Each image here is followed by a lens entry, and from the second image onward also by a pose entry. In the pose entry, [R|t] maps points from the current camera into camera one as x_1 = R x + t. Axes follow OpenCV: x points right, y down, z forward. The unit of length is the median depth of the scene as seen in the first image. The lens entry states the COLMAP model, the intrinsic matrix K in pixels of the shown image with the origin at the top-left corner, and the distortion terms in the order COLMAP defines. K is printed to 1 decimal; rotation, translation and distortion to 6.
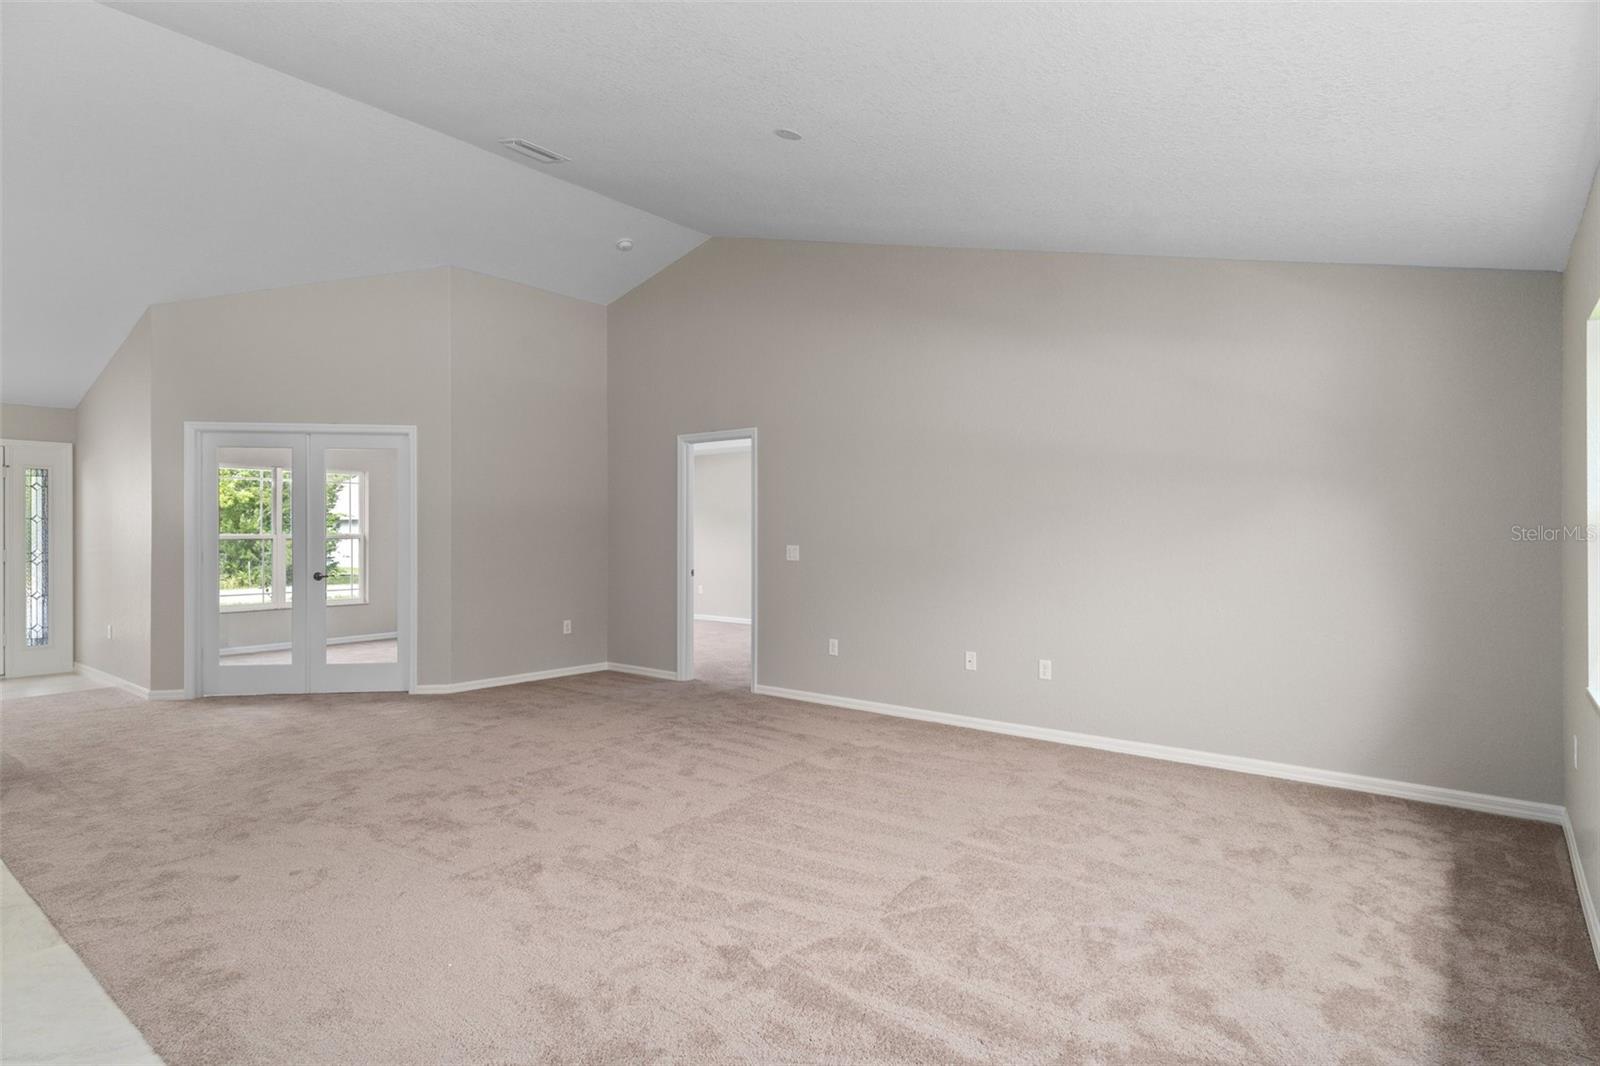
lens RADIAL K [[843.4, 0, 800.0], [0, 843.4, 533.0], [0, 0, 1]] dist [-0.001779, -0.001254]
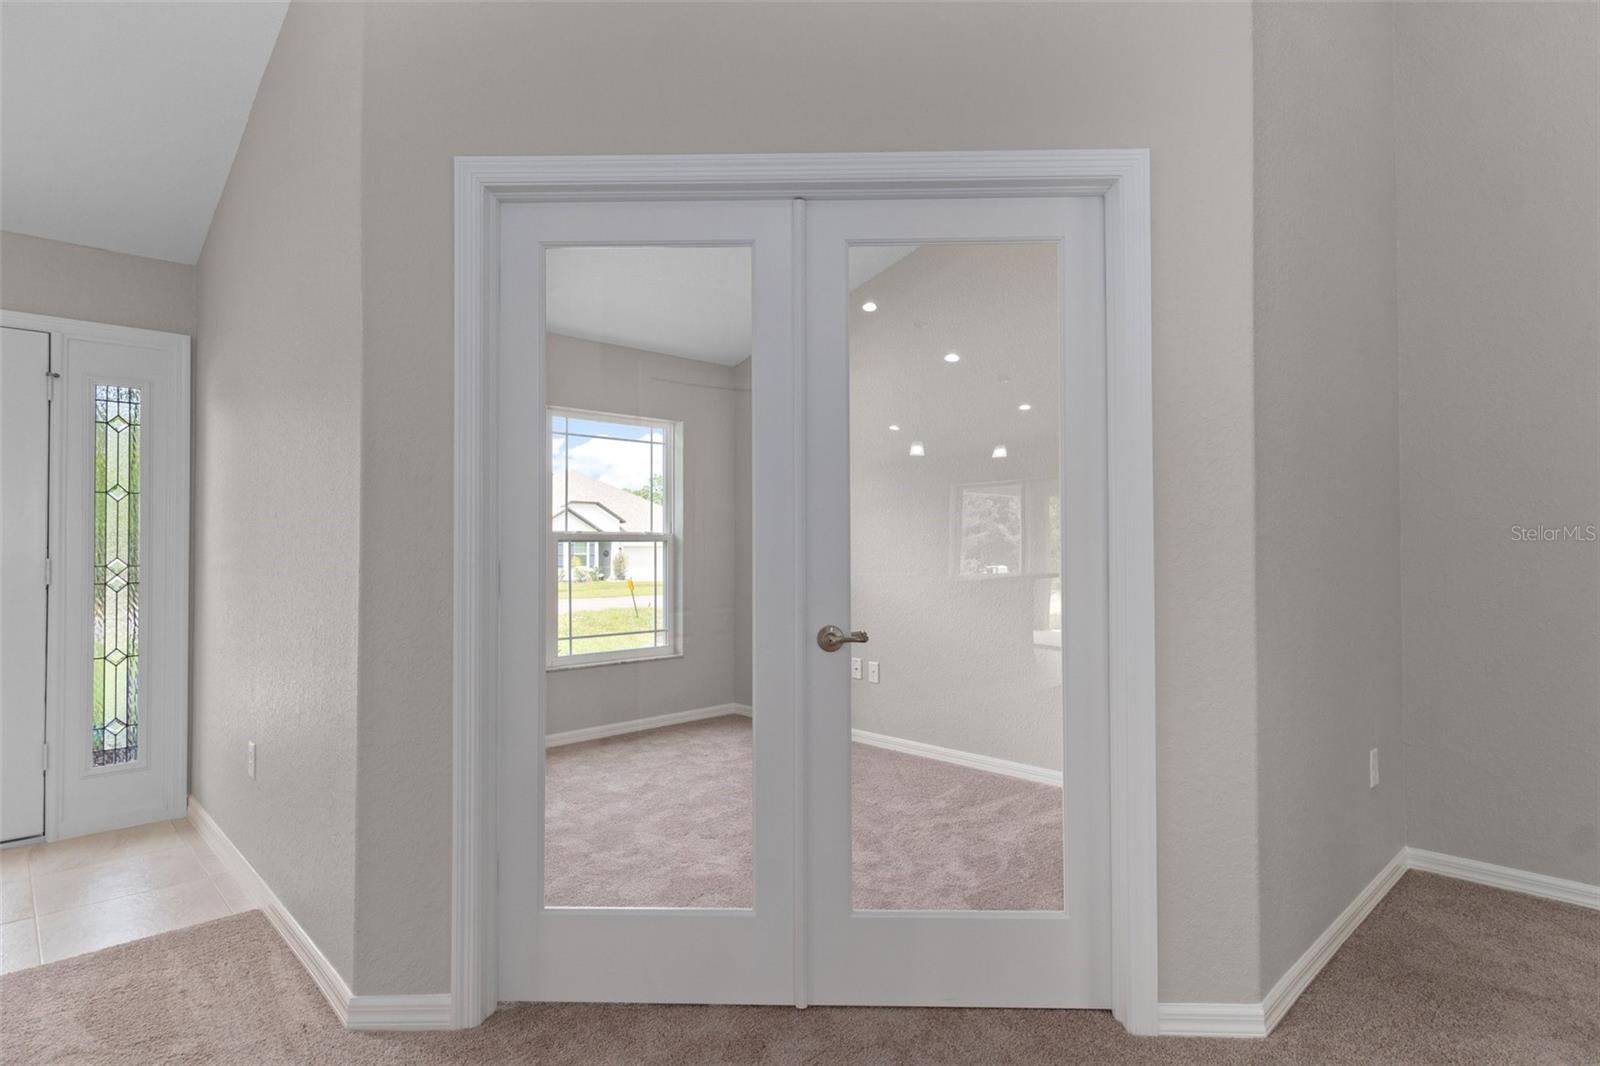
lens RADIAL K [[810.7, 0, 755.6], [0, 810.7, 531.5], [0, 0, 1]] dist [-0.001327, -0.000535]
pose [[0.988522, -0.005954, -0.150961, -0.487904], [0.002601, 0.999746, -0.022398, 0.015696], [0.151055, 0.021748, 0.988286, 0.608212]]
